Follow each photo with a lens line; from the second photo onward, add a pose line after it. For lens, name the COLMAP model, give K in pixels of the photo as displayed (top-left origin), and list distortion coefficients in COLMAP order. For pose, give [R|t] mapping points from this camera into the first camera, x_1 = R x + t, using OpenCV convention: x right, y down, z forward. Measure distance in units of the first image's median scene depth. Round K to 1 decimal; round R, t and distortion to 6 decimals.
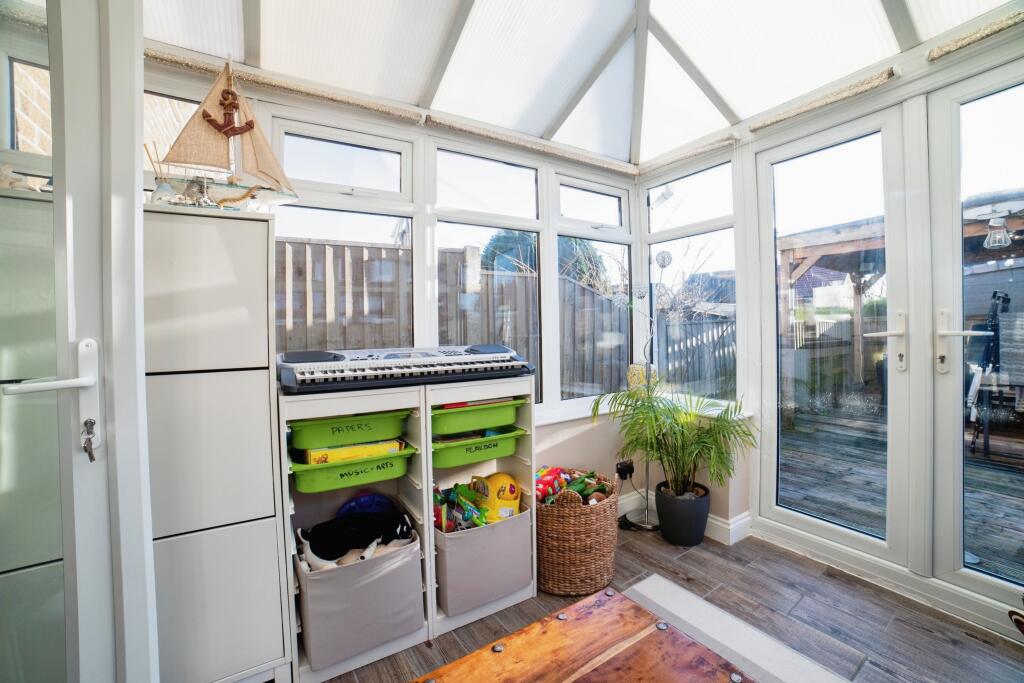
lens RADIAL K [[419.8, 0, 512.3], [0, 419.8, 296.3], [0, 0, 1]] dist [-0.036247, 0.000012]
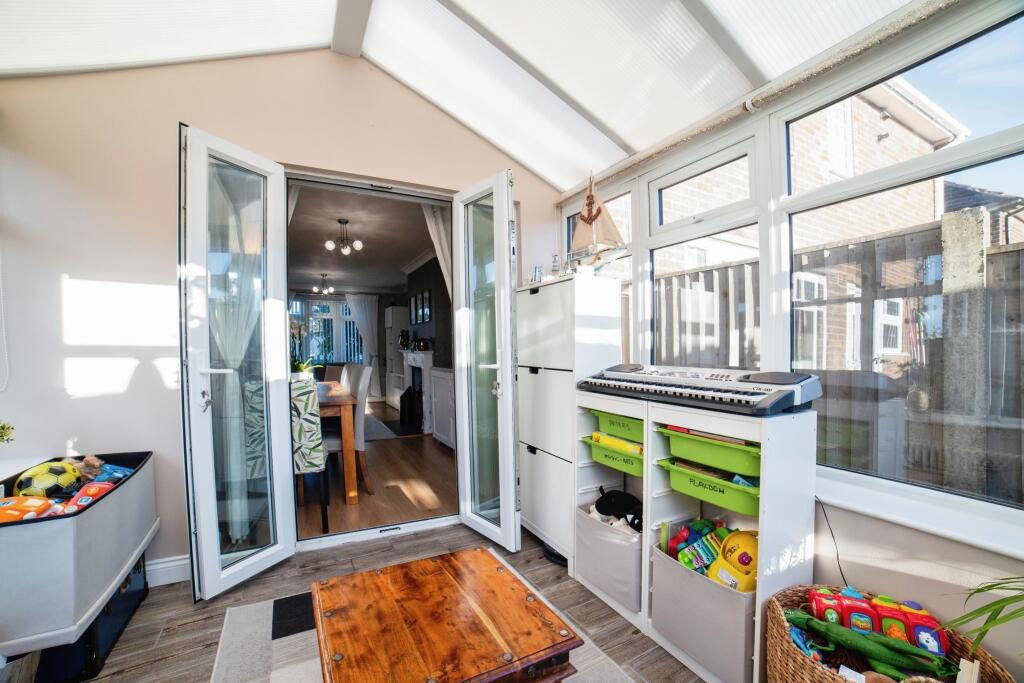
lens RADIAL K [[438.3, 0, 516.8], [0, 438.3, 336.8], [0, 0, 1]] dist [0.000104, 0.000077]
pose [[-0.032873, -0.005132, -0.999446, 0.926201], [0.062679, 0.998008, -0.007186, 0.032827], [0.997492, -0.062881, -0.032486, 0.701234]]
